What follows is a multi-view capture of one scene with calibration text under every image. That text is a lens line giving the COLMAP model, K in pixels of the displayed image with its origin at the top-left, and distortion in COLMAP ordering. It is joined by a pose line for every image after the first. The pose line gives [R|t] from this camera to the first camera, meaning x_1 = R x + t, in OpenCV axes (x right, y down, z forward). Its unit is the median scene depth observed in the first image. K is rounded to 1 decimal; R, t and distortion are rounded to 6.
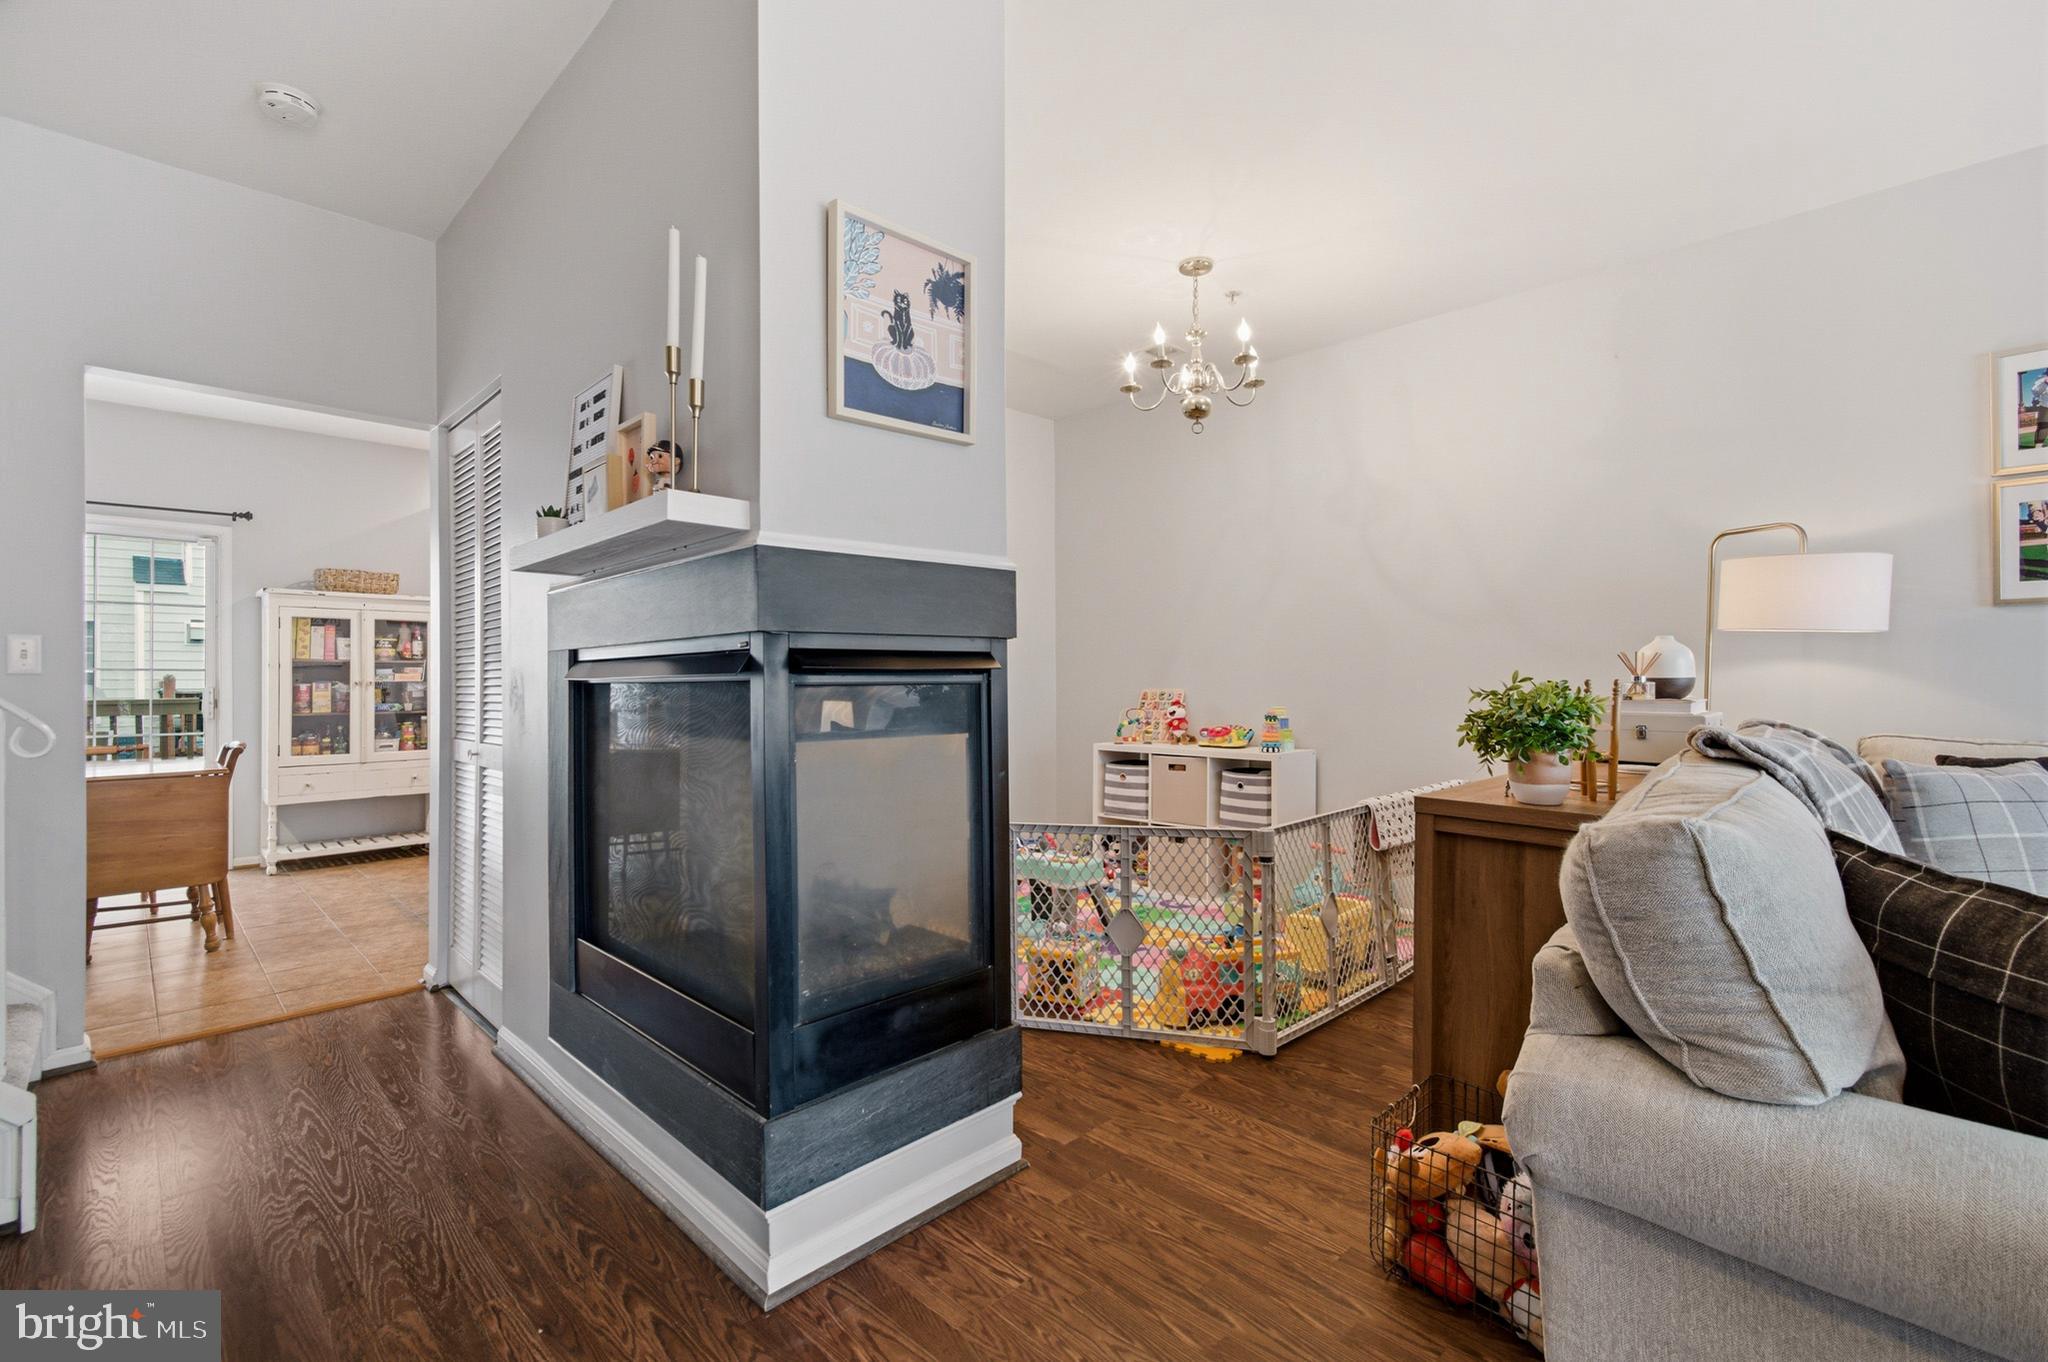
lens RADIAL K [[912.0, 0, 1069.6], [0, 912.0, 674.0], [0, 0, 1]] dist [-0.007087, 0.002707]
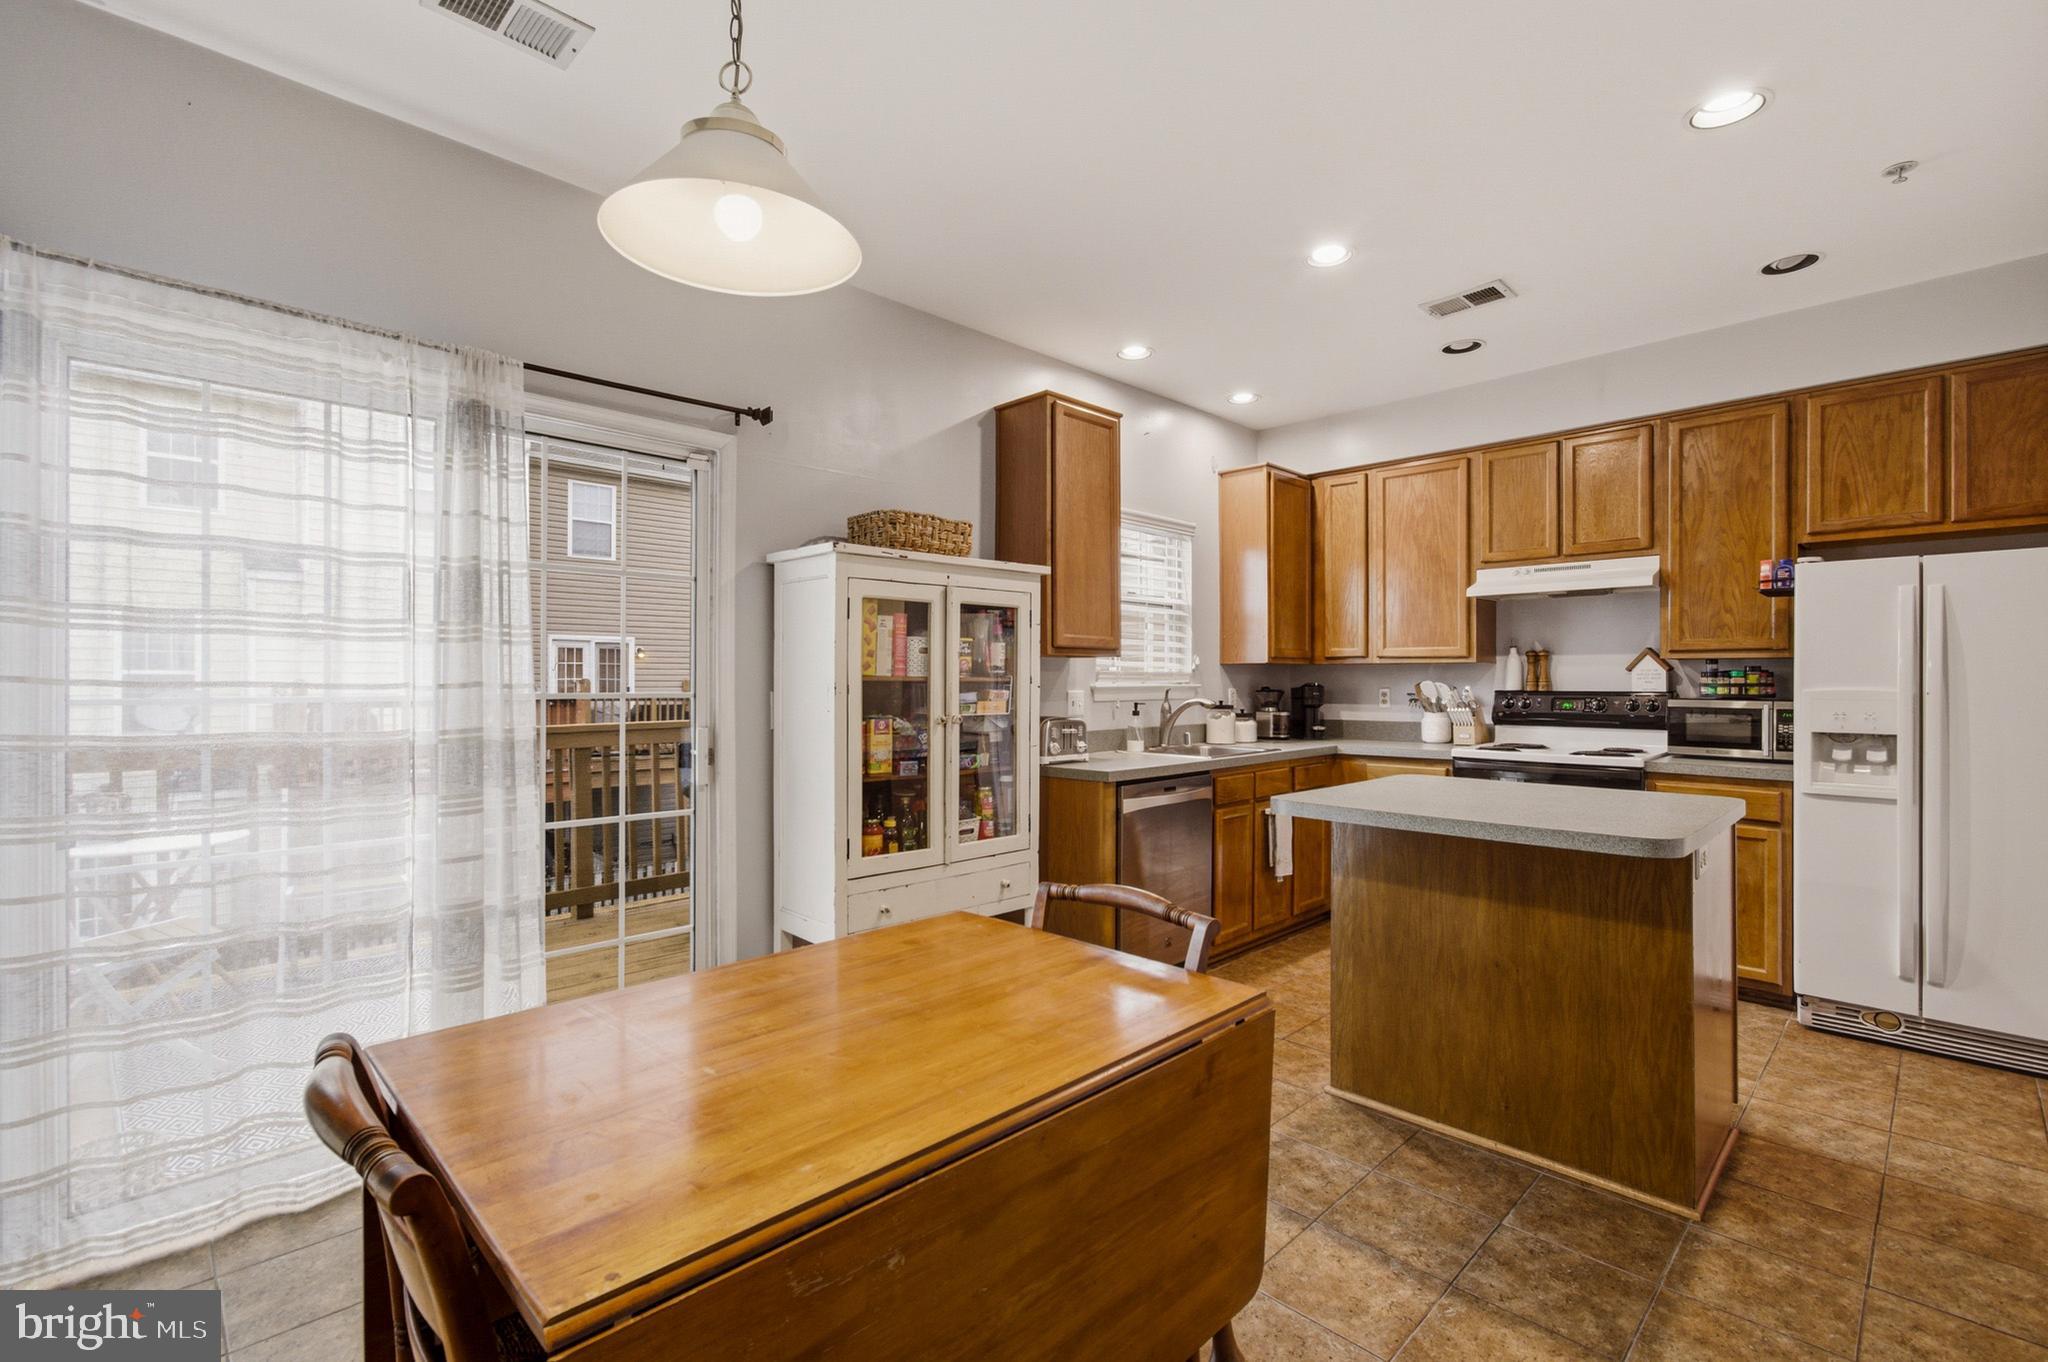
lens RADIAL K [[912.0, 0, 1050.6], [0, 912.0, 676.2], [0, 0, 1]] dist [-0.007087, 0.002707]
pose [[0.999646, 0.000632, -0.026595, -0.796428], [-0.000691, 0.999997, -0.002235, -0.017064], [0.026594, 0.002252, 0.999644, 0.508293]]
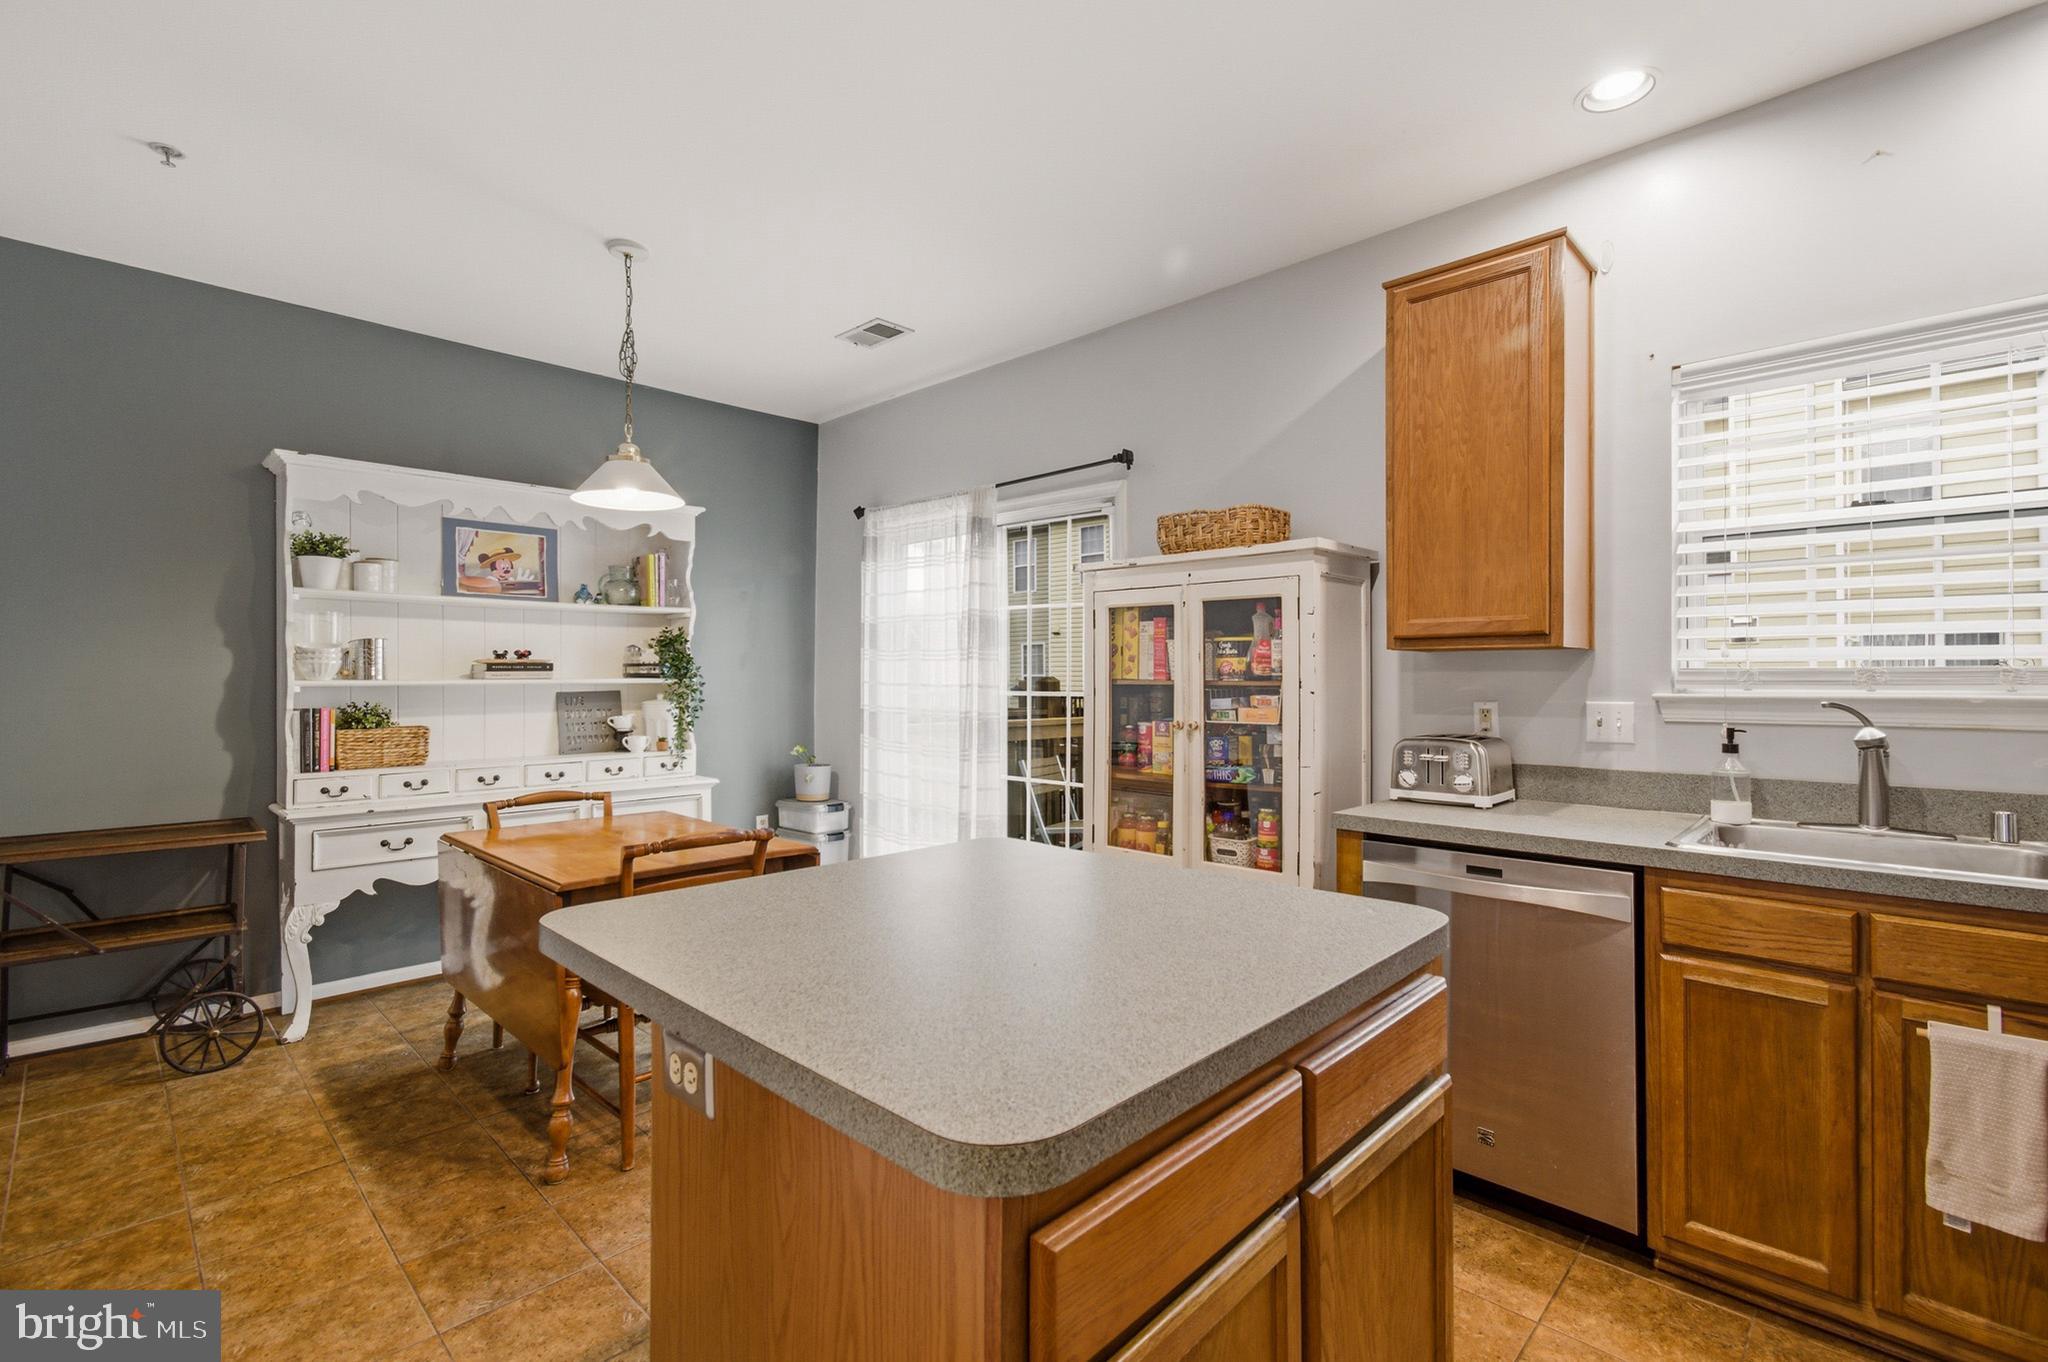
lens RADIAL K [[912.0, 0, 1026.5], [0, 912.0, 681.2], [0, 0, 1]] dist [-0.007087, 0.002707]
pose [[-0.026541, 0.003599, -0.999641, -0.286359], [0.004050, 0.999986, 0.003493, -0.019636], [0.999640, -0.003956, -0.026555, 1.050112]]
